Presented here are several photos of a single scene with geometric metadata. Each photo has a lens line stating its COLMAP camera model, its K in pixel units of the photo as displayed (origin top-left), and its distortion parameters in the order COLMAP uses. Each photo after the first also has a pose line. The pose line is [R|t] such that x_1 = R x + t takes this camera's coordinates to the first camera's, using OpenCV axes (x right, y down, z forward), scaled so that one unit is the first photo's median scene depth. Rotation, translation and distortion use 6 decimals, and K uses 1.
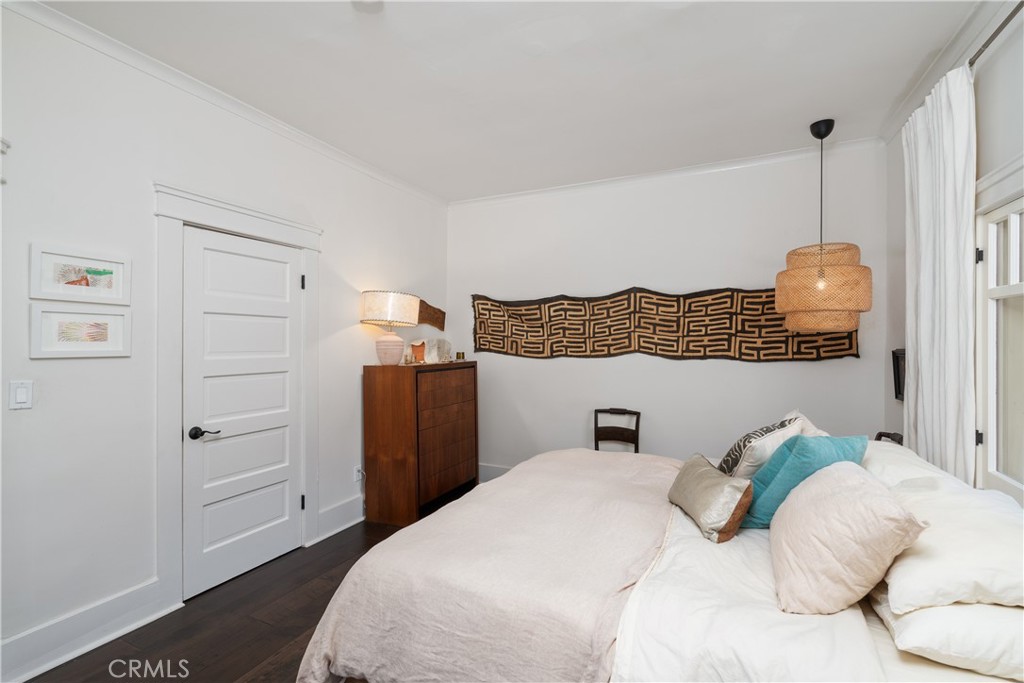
lens RADIAL K [[466.8, 0, 507.0], [0, 466.8, 341.8], [0, 0, 1]] dist [-0.007494, 0.003531]
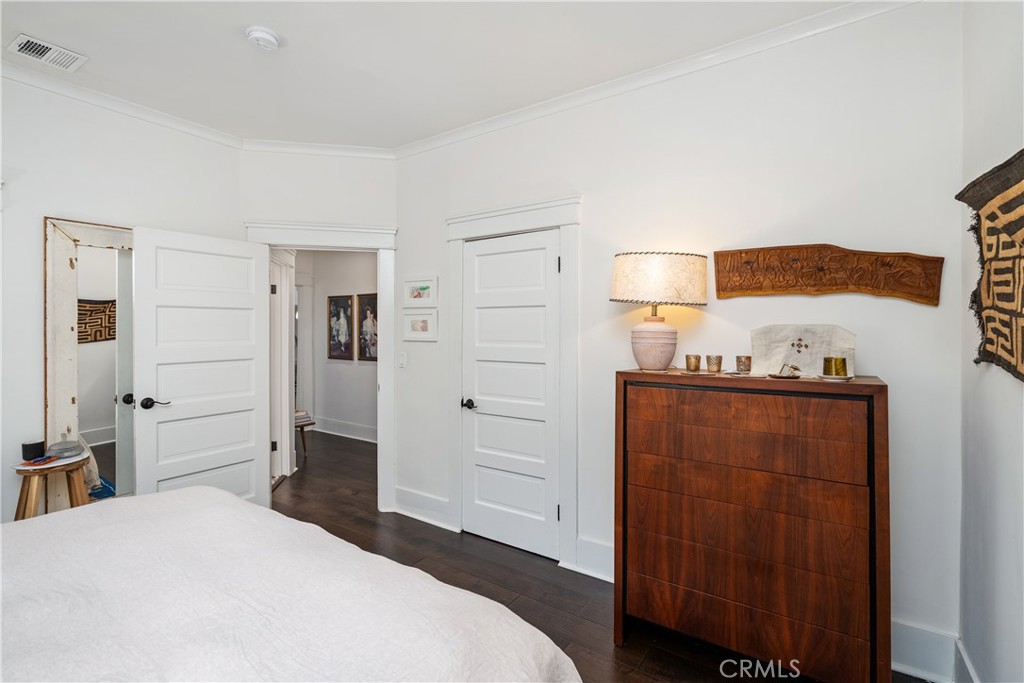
lens RADIAL K [[466.8, 0, 506.0], [0, 466.8, 333.1], [0, 0, 1]] dist [-0.007494, 0.003531]
pose [[-0.146922, -0.001185, -0.989147, 0.571014], [-0.004198, 0.999991, -0.000575, 0.004170], [0.989139, 0.004068, -0.146926, 1.286018]]
